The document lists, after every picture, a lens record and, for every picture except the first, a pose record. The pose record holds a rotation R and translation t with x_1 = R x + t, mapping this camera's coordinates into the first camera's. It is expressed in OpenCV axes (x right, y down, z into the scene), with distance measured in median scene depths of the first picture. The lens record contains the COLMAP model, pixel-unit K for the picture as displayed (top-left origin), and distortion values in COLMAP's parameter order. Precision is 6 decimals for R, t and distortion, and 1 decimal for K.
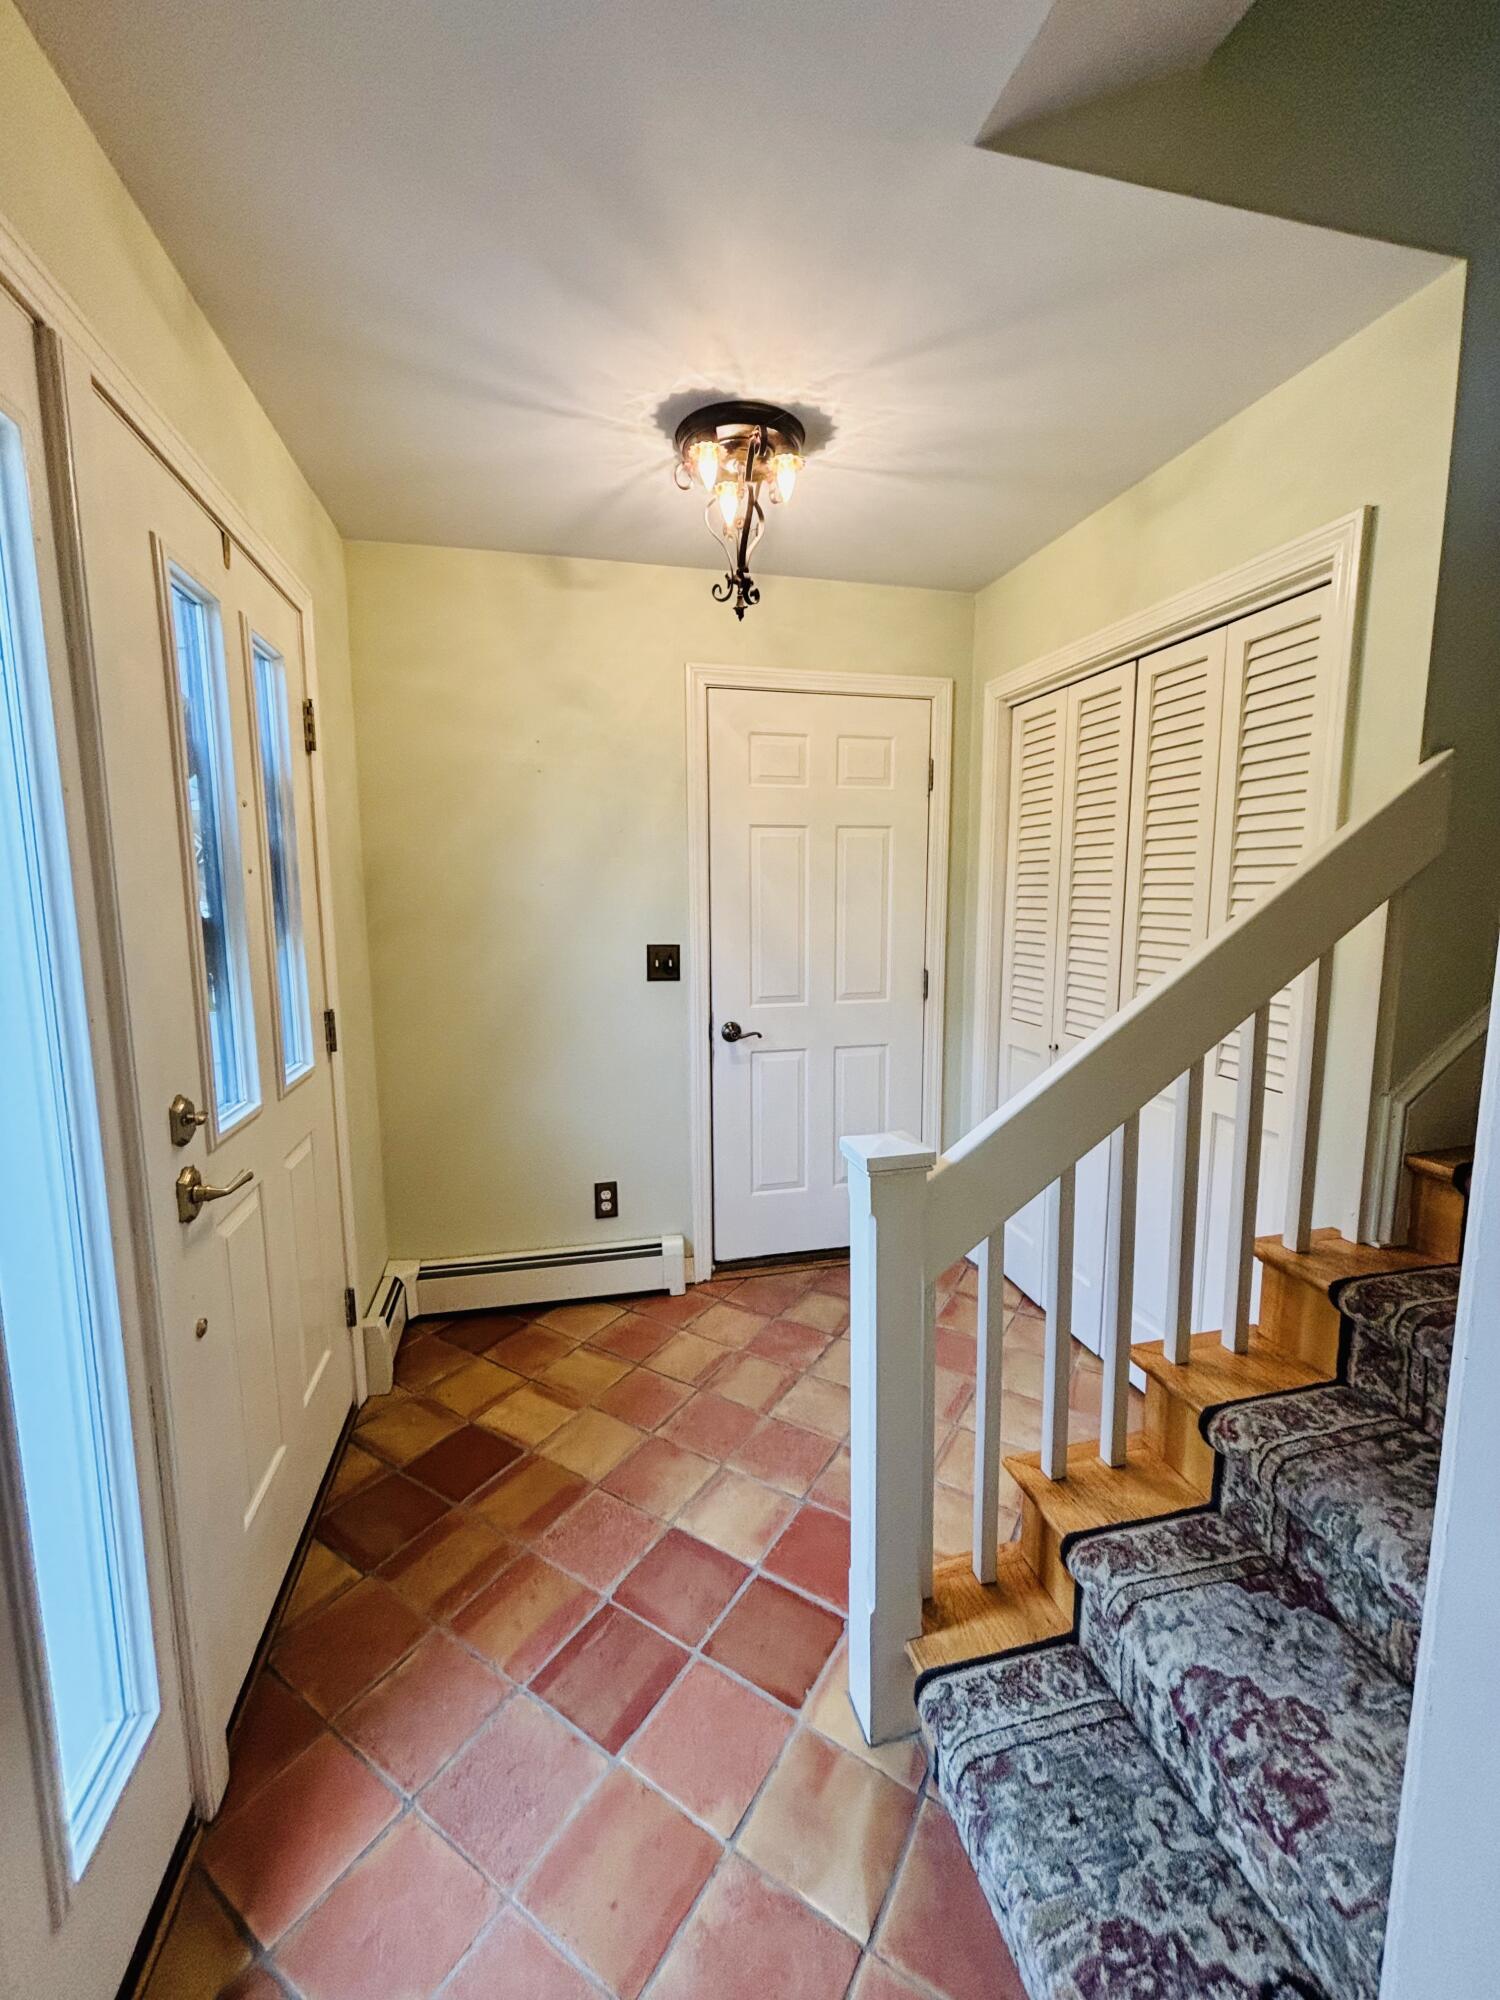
lens RADIAL K [[813.4, 0, 752.1], [0, 813.4, 999.5], [0, 0, 1]] dist [0.003472, 0.001379]
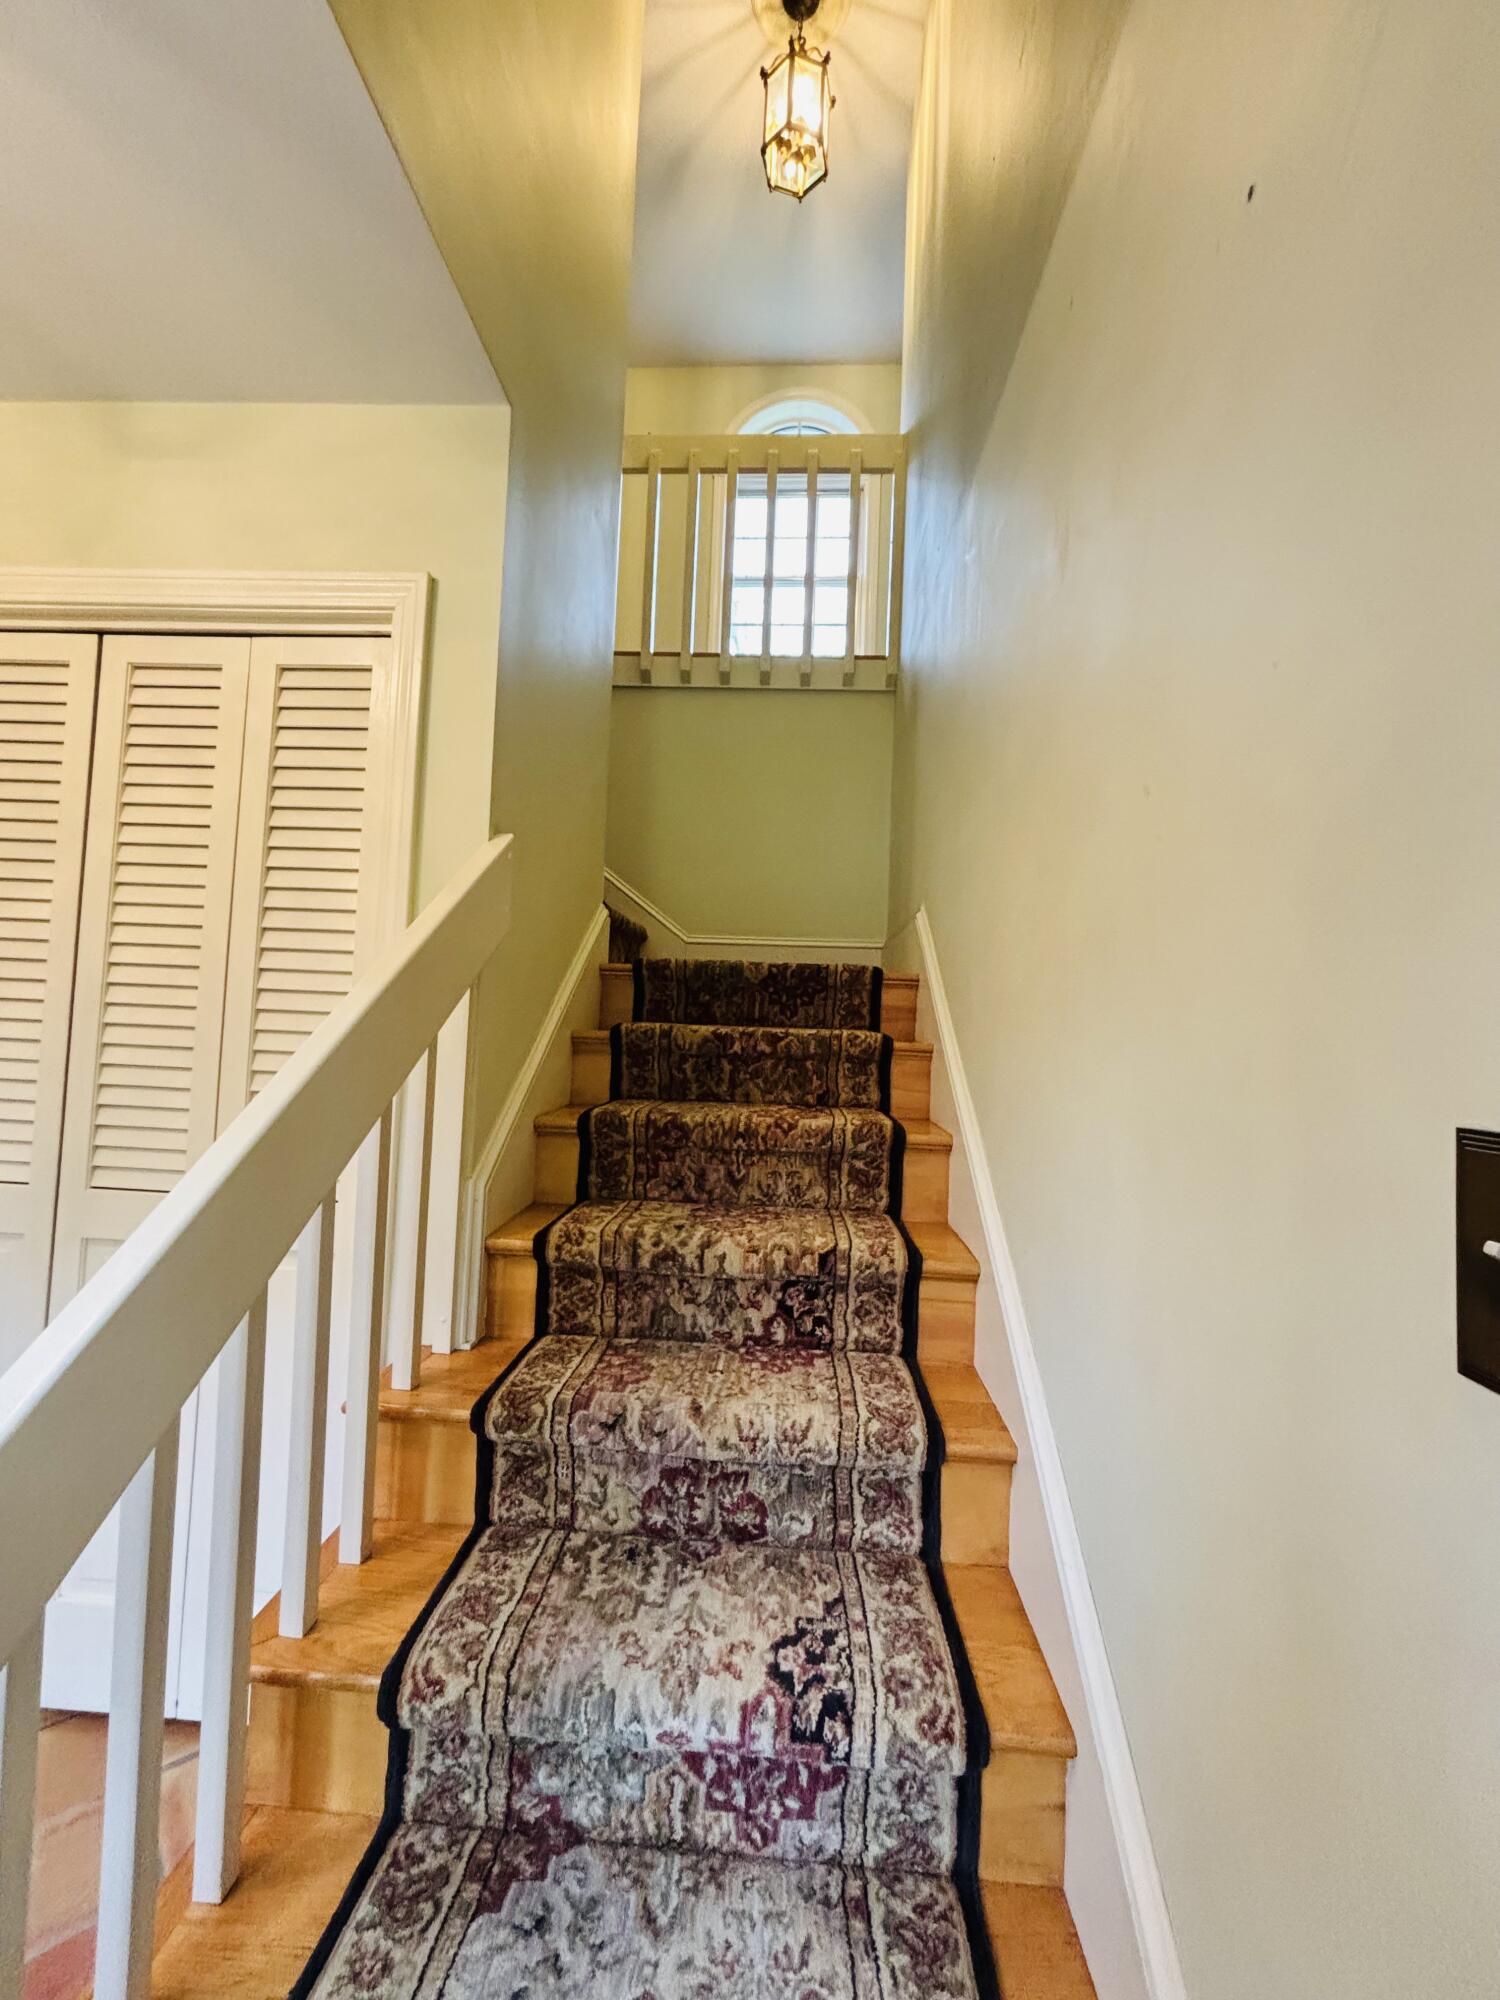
lens RADIAL K [[813.4, 0, 743.5], [0, 813.4, 998.2], [0, 0, 1]] dist [0.003472, 0.001379]
pose [[0.298582, 0.054994, 0.952798, -0.043461], [0.084921, 0.992848, -0.083917, 0.017463], [-0.950598, 0.105969, 0.291776, 0.460378]]
